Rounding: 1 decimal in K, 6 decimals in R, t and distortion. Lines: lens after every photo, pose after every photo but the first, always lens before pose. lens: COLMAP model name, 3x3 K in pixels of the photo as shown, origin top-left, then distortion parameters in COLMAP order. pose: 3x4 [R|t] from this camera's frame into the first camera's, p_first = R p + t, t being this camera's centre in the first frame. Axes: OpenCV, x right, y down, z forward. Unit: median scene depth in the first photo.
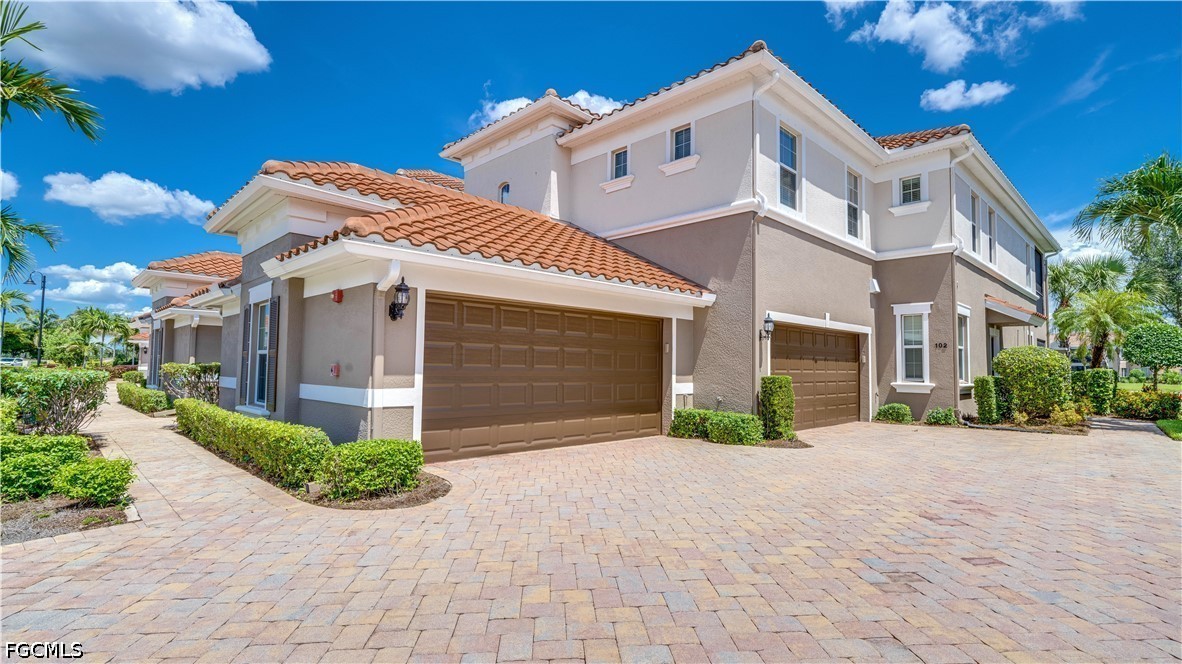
lens RADIAL K [[541.7, 0, 572.3], [0, 541.7, 340.1], [0, 0, 1]] dist [0.000991, 0.000292]
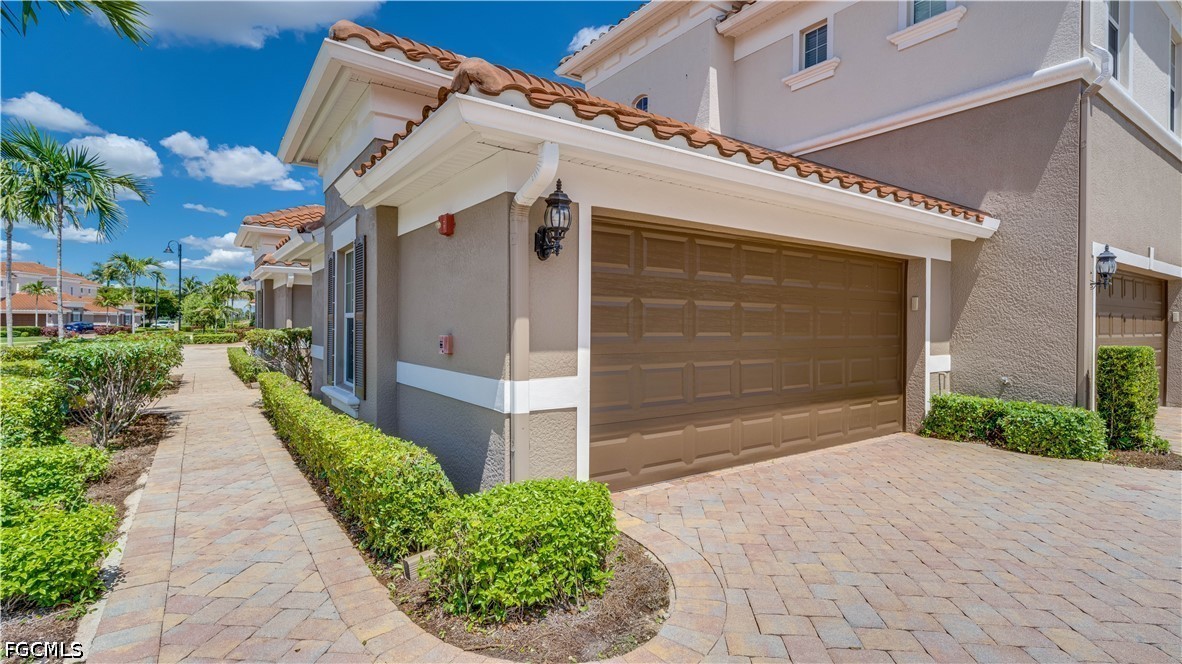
lens RADIAL K [[541.7, 0, 588.9], [0, 541.7, 326.4], [0, 0, 1]] dist [0.000991, 0.000292]
pose [[0.989784, -0.006489, -0.142429, -0.155073], [0.013822, 0.998625, 0.050559, 0.004608], [0.141905, -0.052011, 0.988513, 0.339702]]
